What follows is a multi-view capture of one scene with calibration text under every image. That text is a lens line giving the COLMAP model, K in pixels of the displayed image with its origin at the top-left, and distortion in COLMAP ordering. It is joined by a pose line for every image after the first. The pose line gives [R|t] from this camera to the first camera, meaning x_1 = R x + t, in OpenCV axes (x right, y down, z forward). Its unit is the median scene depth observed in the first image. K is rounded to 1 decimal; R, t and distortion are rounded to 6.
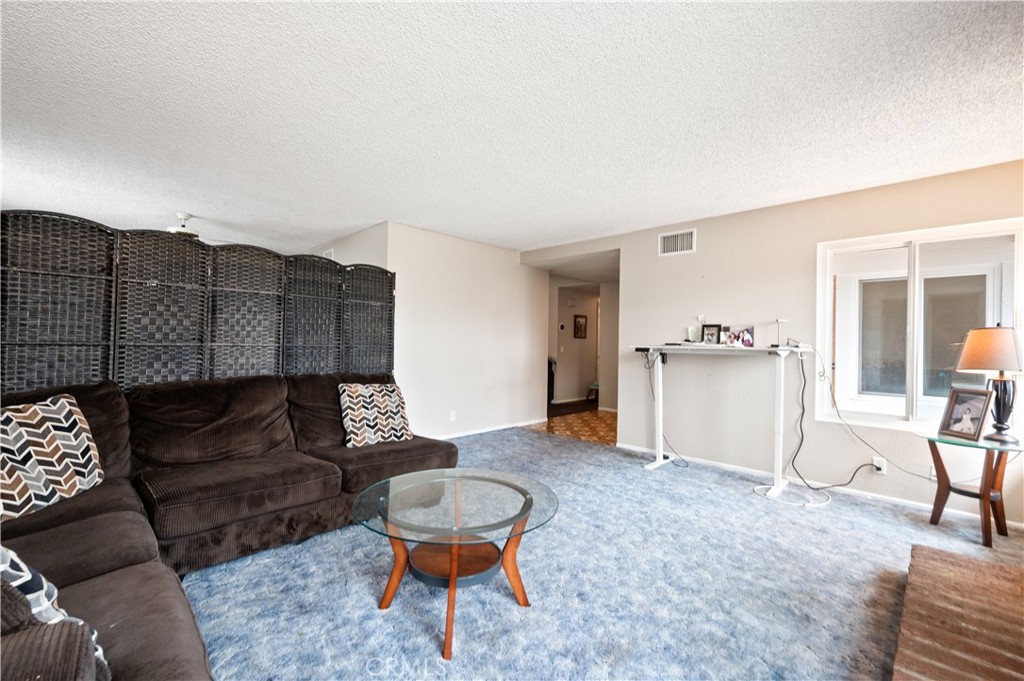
lens RADIAL K [[400.5, 0, 509.3], [0, 400.5, 341.0], [0, 0, 1]] dist [0.000041, 0.000002]
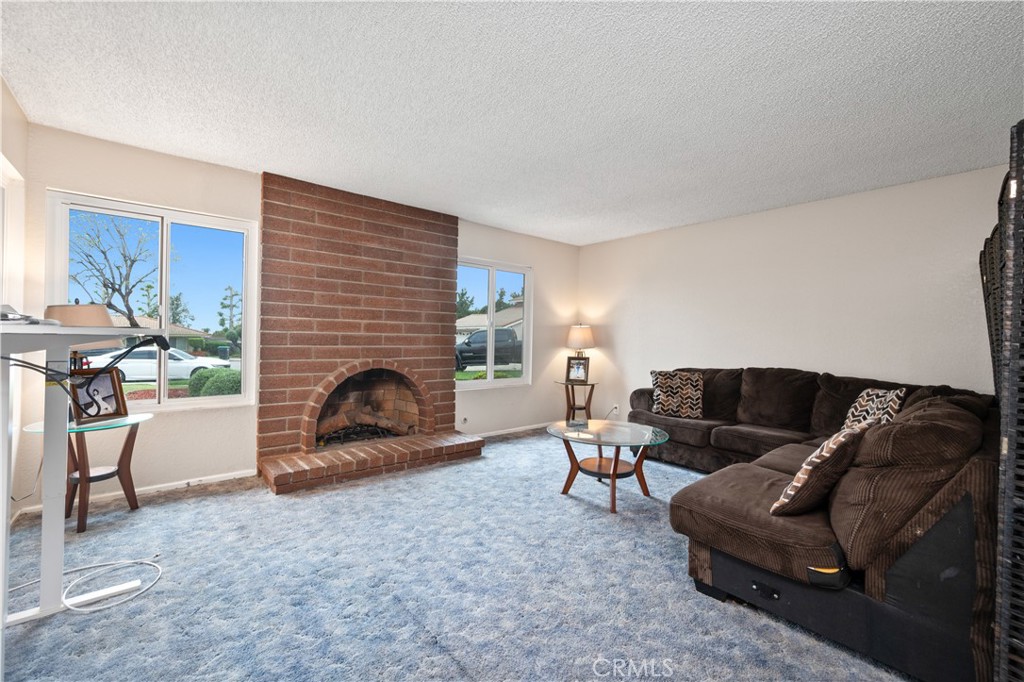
lens RADIAL K [[415.7, 0, 515.1], [0, 415.7, 338.8], [0, 0, 1]] dist [0.000049, 0.000006]
pose [[-0.996314, -0.031119, 0.079936, 0.087590], [-0.031460, 0.999500, -0.003013, 0.021334], [-0.079803, -0.005517, -0.996795, 1.887427]]
